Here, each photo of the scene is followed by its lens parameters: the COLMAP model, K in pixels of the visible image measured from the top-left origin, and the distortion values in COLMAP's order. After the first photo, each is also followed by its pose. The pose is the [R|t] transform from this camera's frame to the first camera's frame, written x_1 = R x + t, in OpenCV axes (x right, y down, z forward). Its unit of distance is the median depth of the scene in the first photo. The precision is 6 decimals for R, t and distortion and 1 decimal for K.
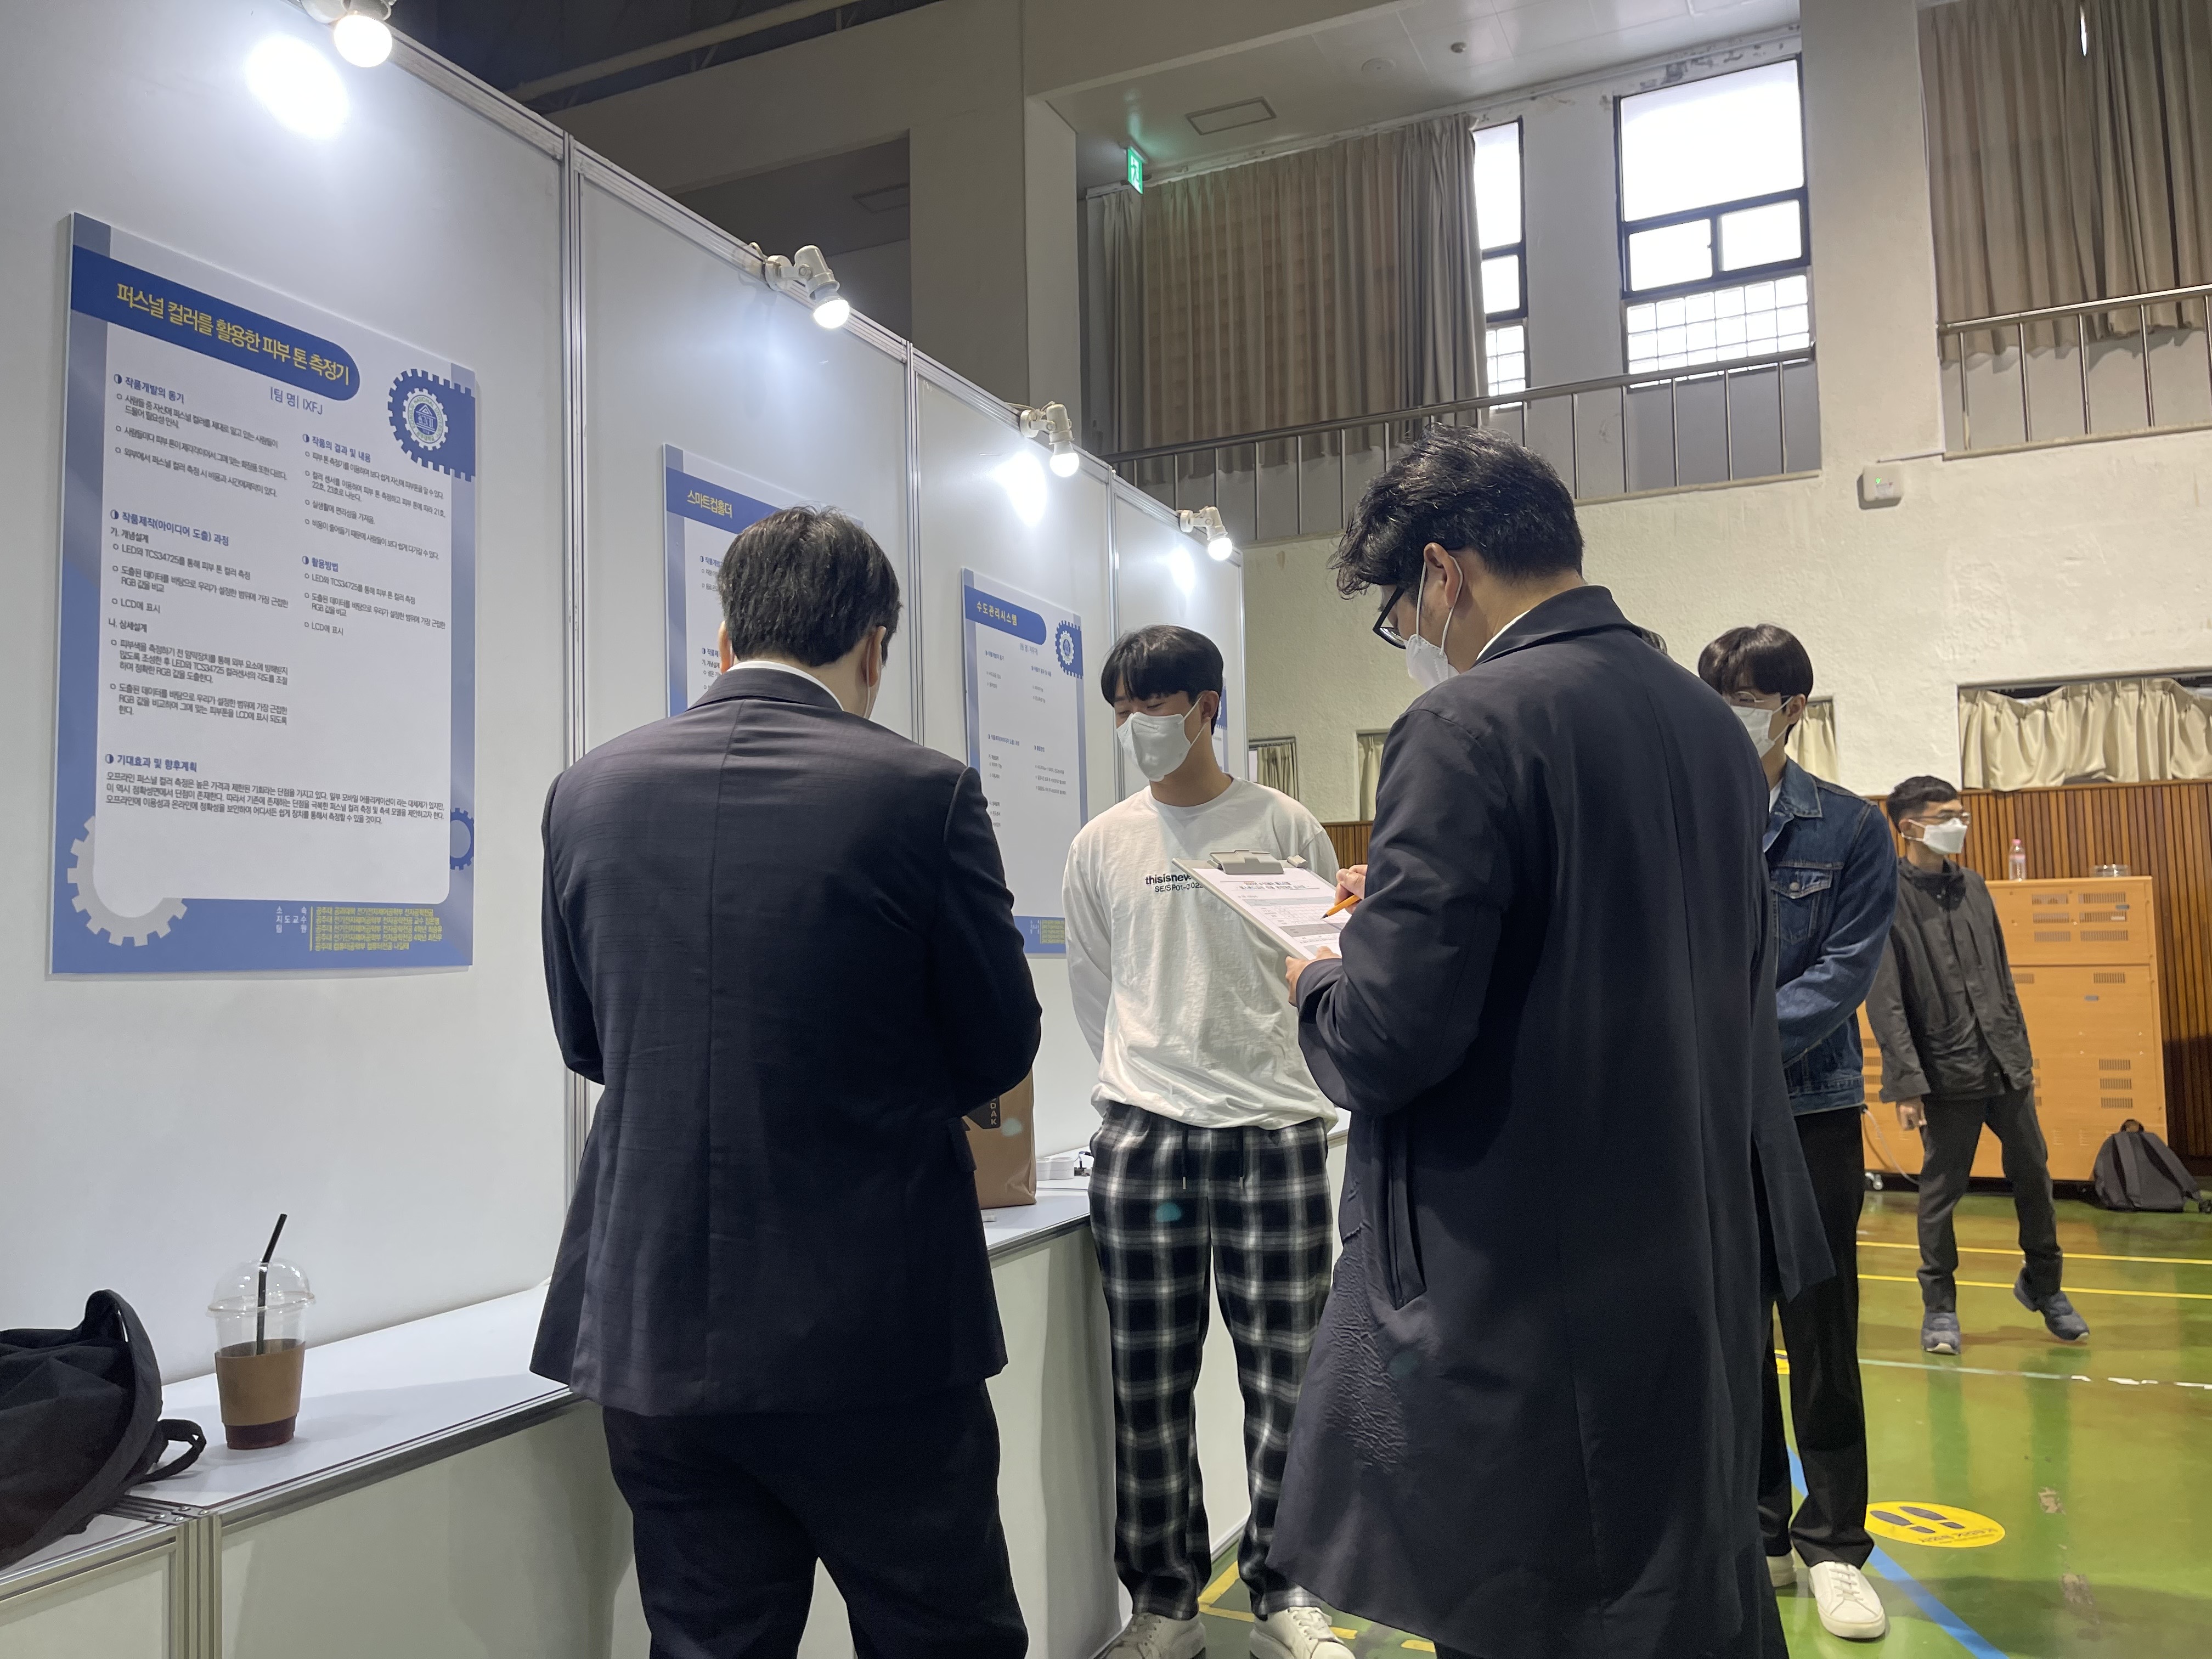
lens RADIAL K [[1723.3, 0, 1096.7], [0, 1723.3, 818.1], [0, 0, 1]] dist [0.063696, -0.088599]
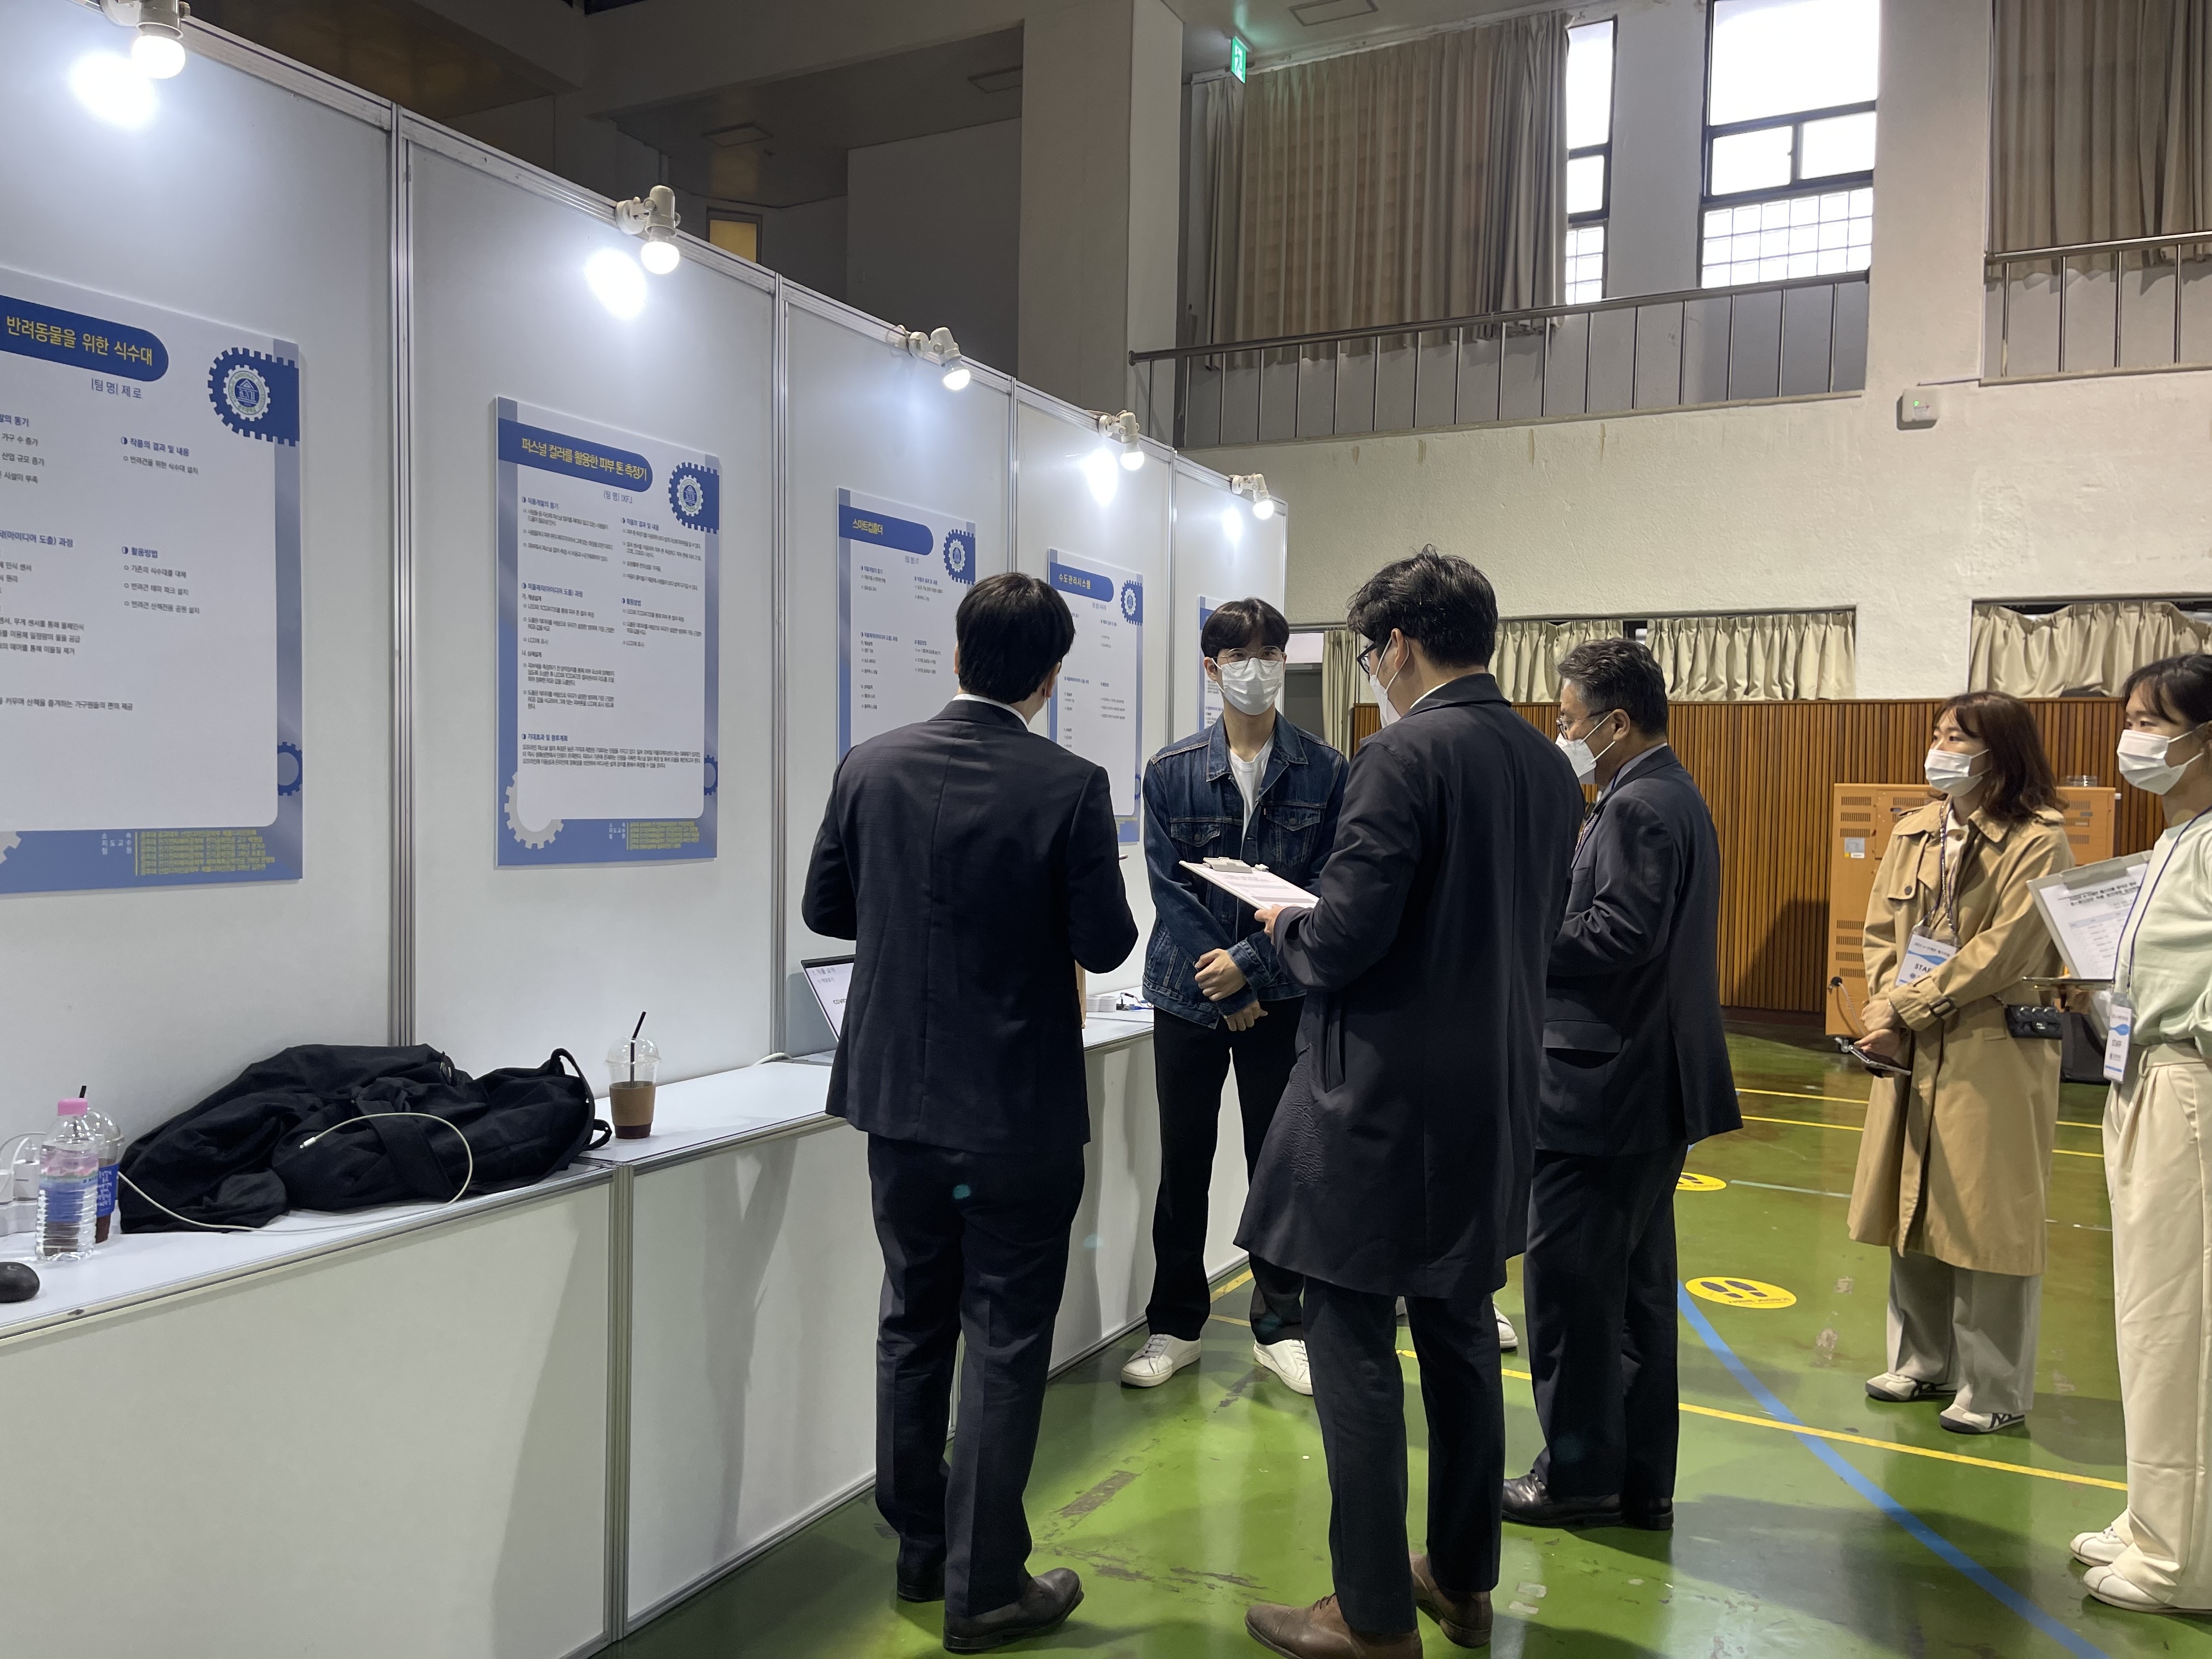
lens RADIAL K [[1723.3, 0, 1087.5], [0, 1723.3, 849.2], [0, 0, 1]] dist [0.063696, -0.088599]
pose [[0.997597, 0.040859, -0.055956, 0.013412], [-0.034288, 0.992918, 0.113742, -0.027631], [0.060207, -0.111550, 0.991933, -0.127170]]
